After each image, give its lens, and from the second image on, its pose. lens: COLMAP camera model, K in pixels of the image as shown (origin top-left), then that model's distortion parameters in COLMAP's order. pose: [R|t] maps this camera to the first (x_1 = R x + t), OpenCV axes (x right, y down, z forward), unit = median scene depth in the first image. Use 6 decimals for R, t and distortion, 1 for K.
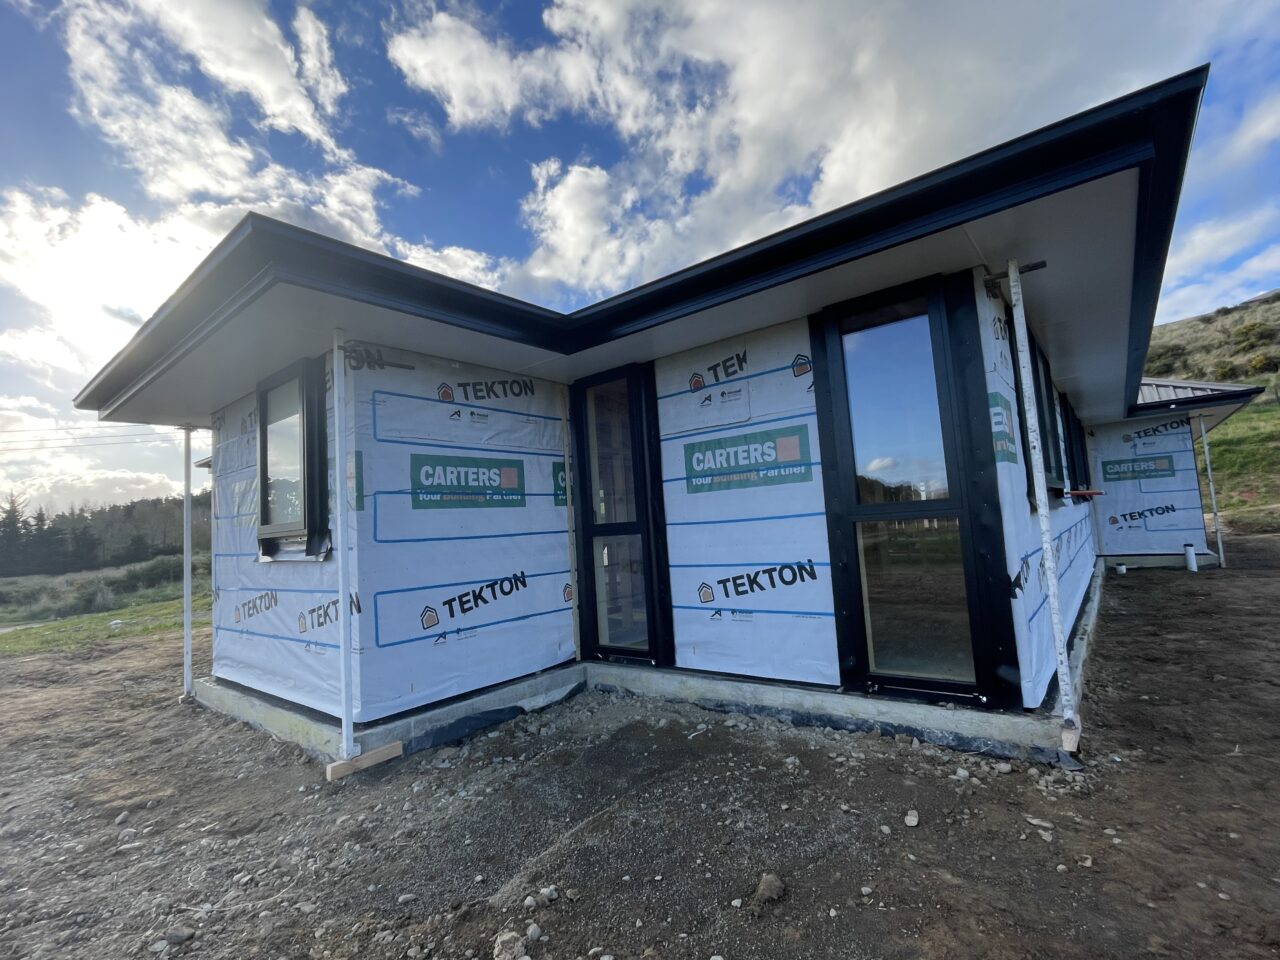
lens RADIAL K [[590.8, 0, 639.2], [0, 590.8, 478.1], [0, 0, 1]] dist [0.000380, -0.001262]
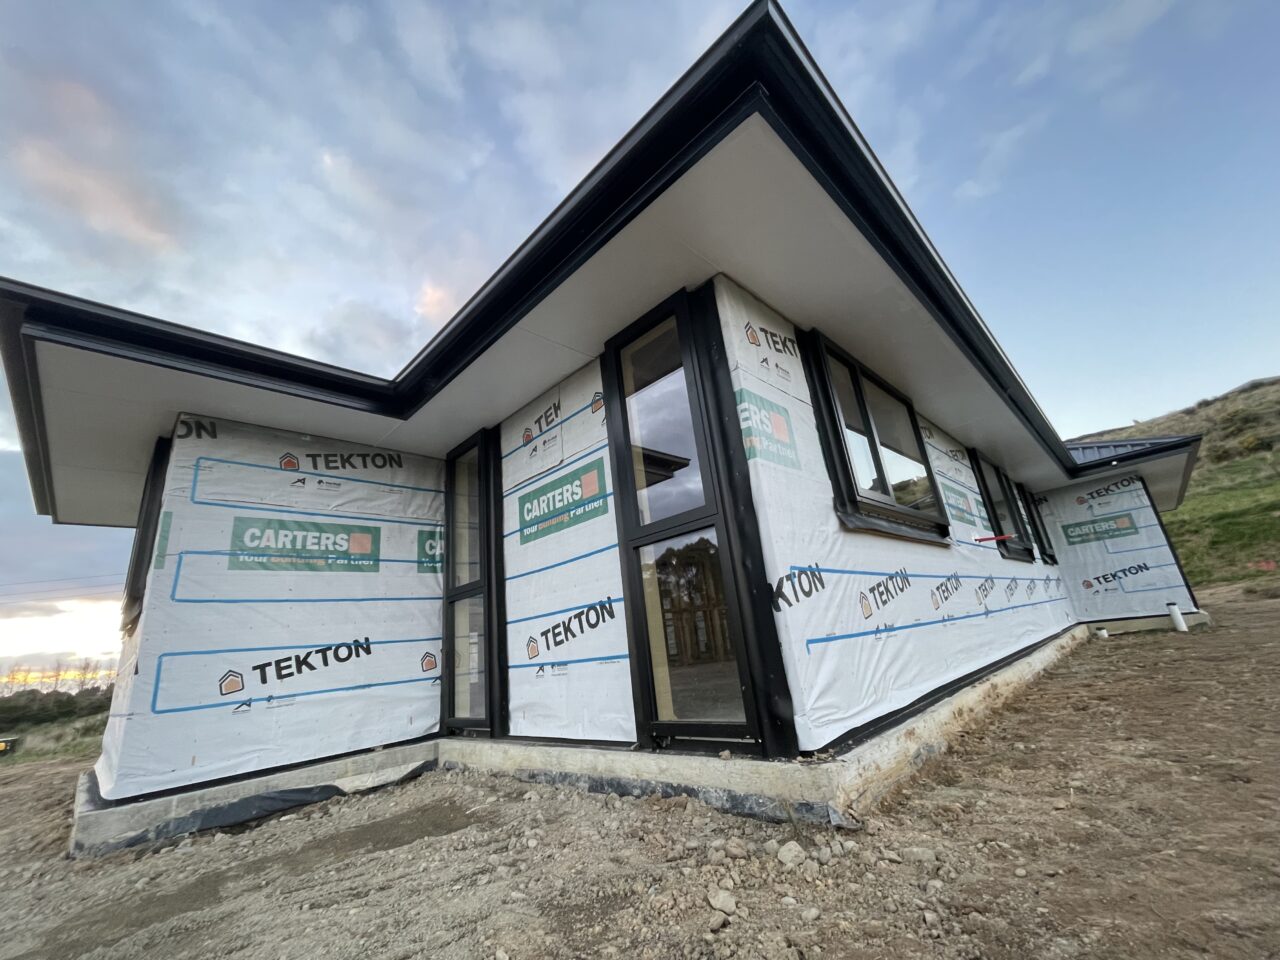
lens RADIAL K [[515.1, 0, 640.1], [0, 515.1, 479.1], [0, 0, 1]] dist [-0.001573, -0.000365]
pose [[0.993938, -0.073867, -0.081427, 0.364984], [0.054217, 0.973661, -0.221462, 0.122234], [0.095641, 0.215705, 0.971763, 0.159696]]
